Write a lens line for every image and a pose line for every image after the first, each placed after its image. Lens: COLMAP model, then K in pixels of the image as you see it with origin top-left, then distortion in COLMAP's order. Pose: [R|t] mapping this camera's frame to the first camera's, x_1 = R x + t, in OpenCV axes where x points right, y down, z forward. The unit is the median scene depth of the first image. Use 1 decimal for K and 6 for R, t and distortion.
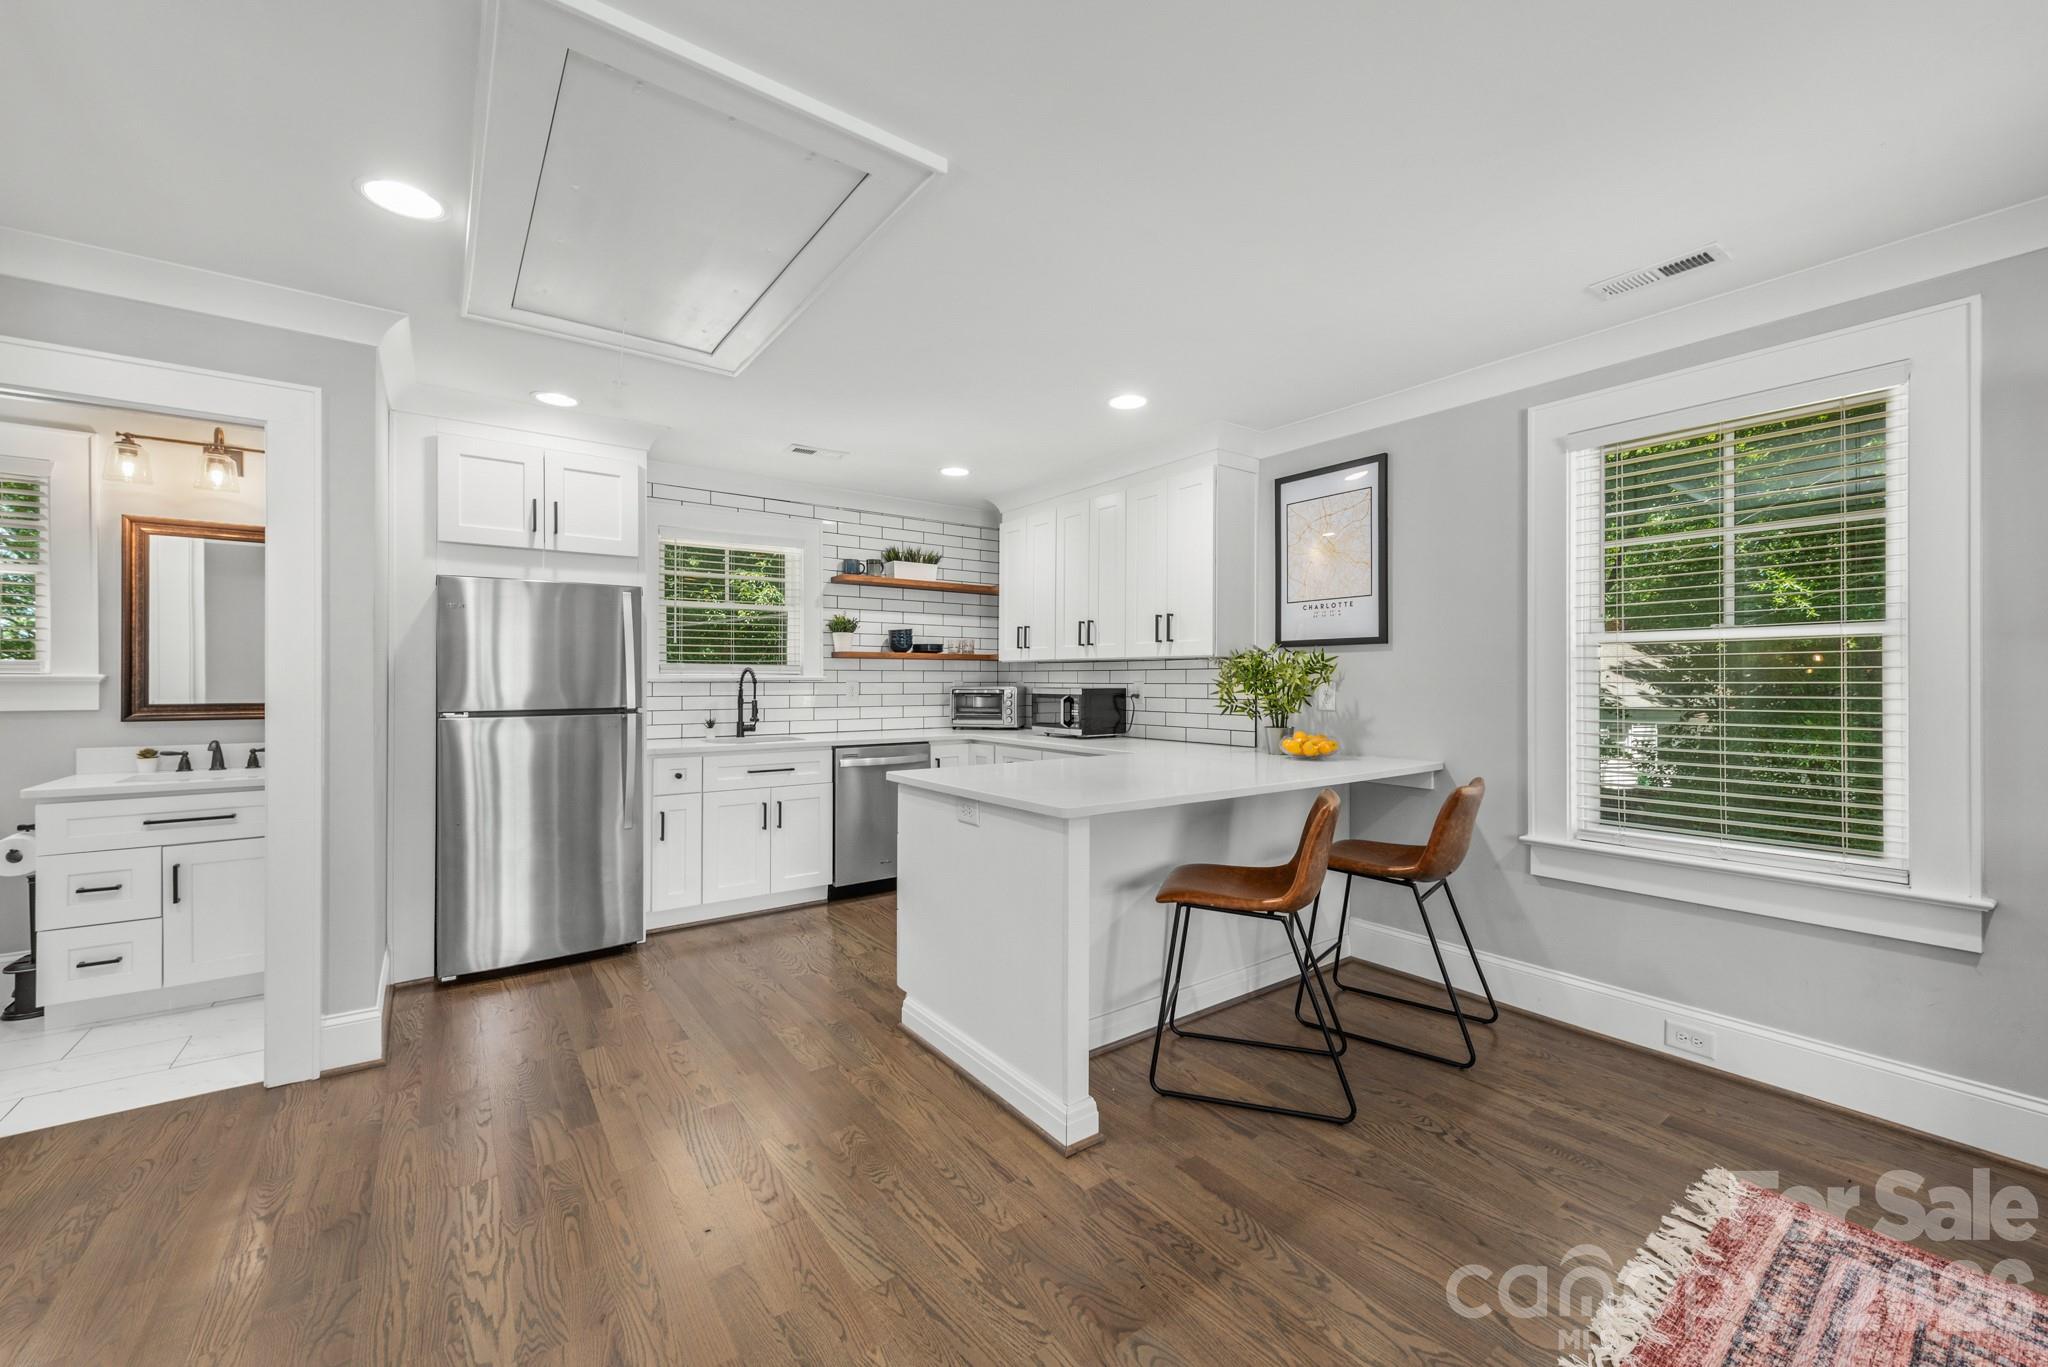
lens RADIAL K [[797.8, 0, 1035.5], [0, 797.8, 683.9], [0, 0, 1]] dist [0.000951, 0.000127]
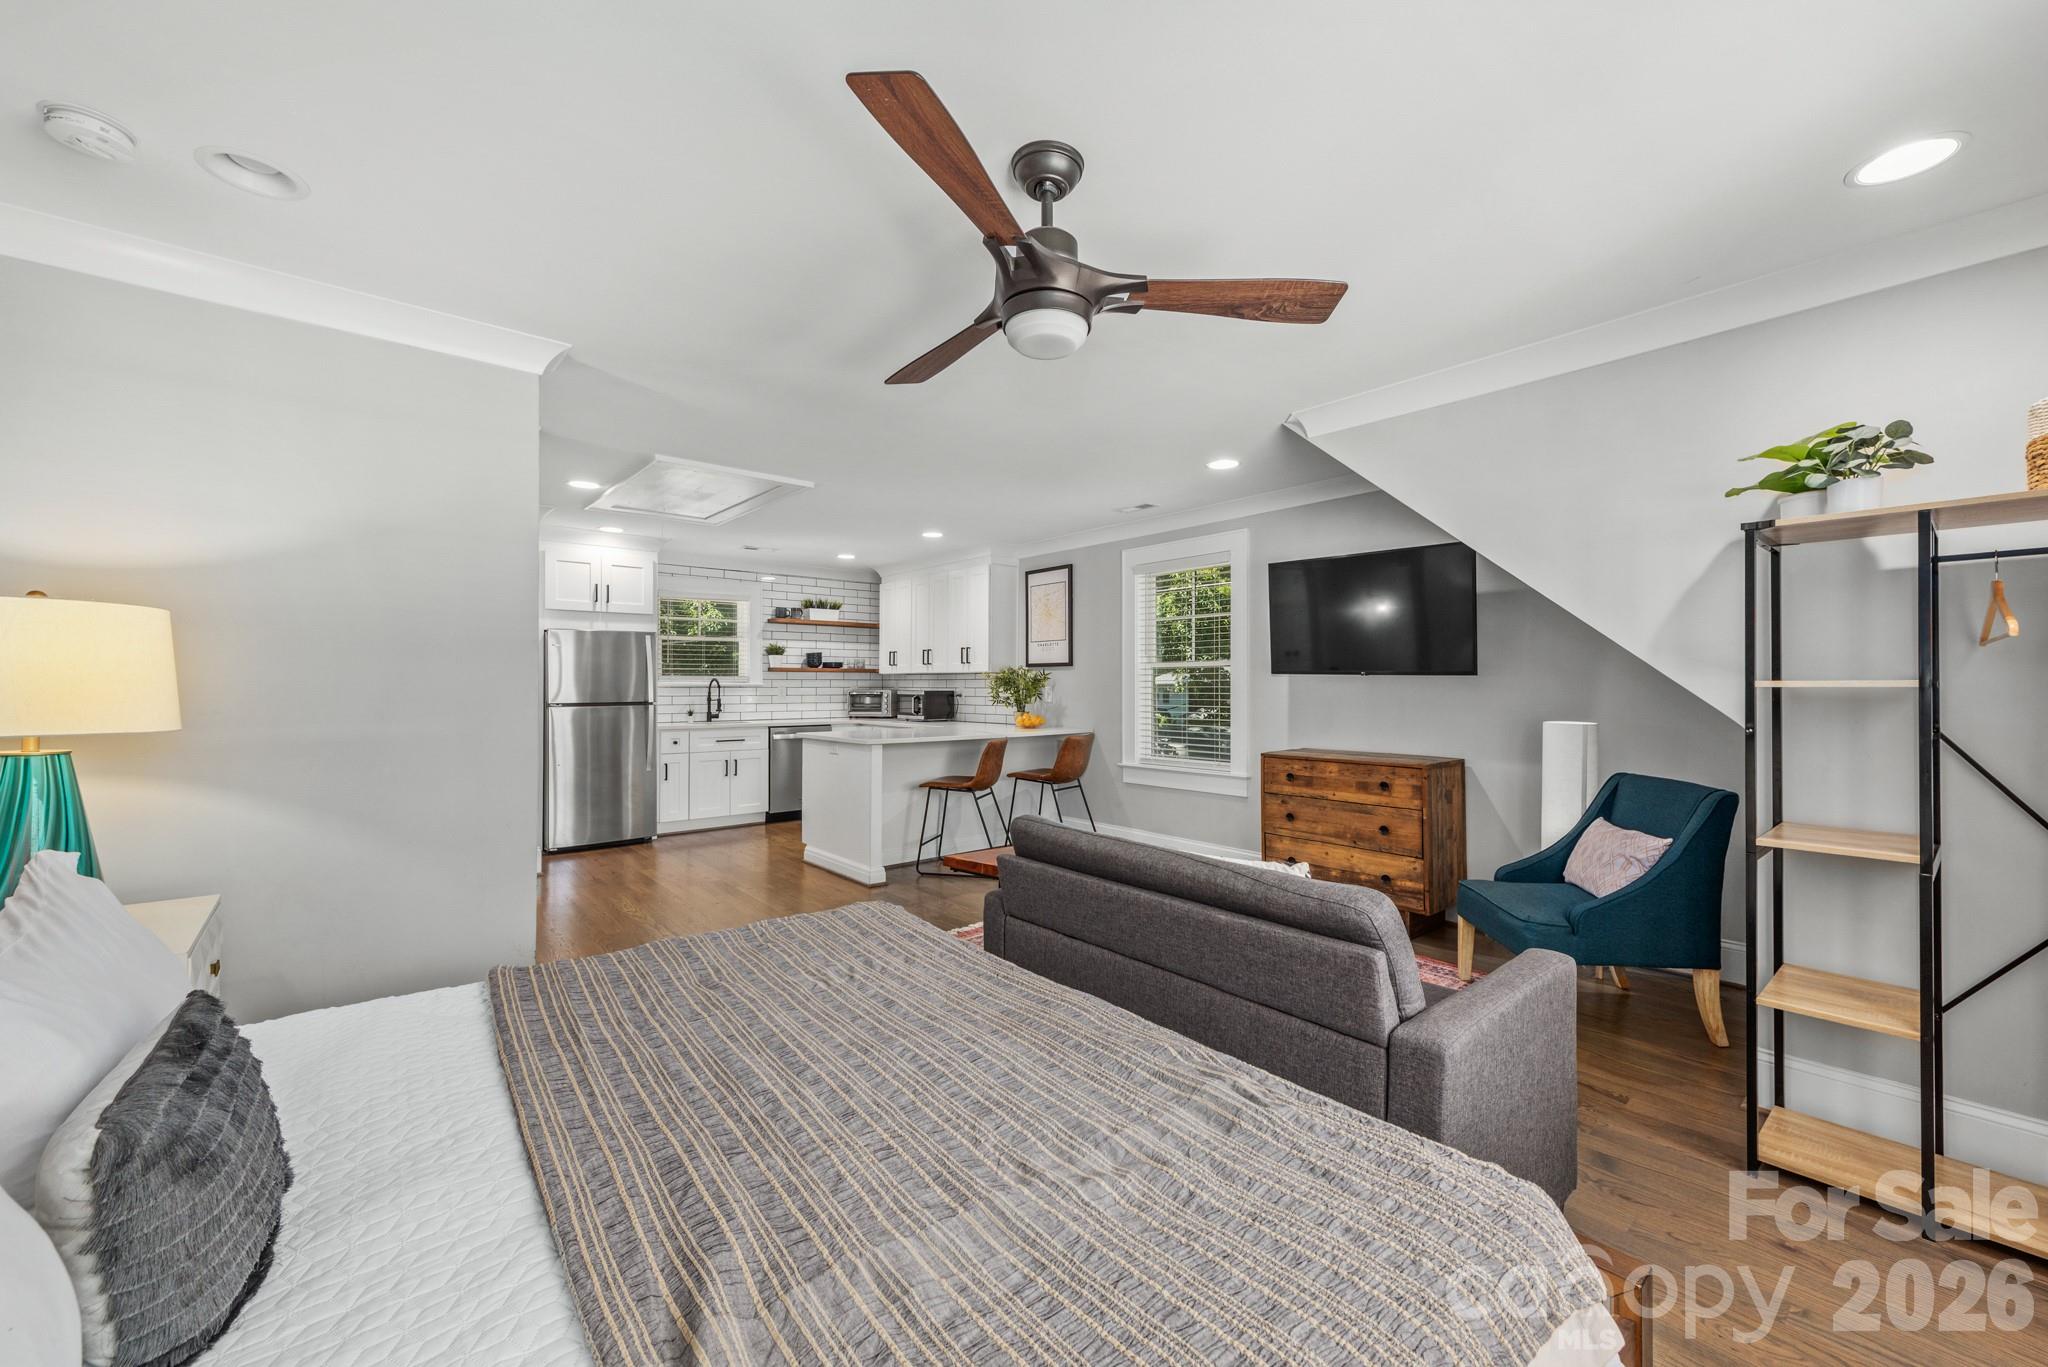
lens RADIAL K [[797.8, 0, 1035.5], [0, 797.8, 683.9], [0, 0, 1]] dist [0.000951, 0.000127]
pose [[0.997275, -0.000383, 0.073766, 0.163919], [0.000880, 0.999977, -0.006714, 0.002625], [-0.073762, 0.006760, 0.997253, -0.644551]]
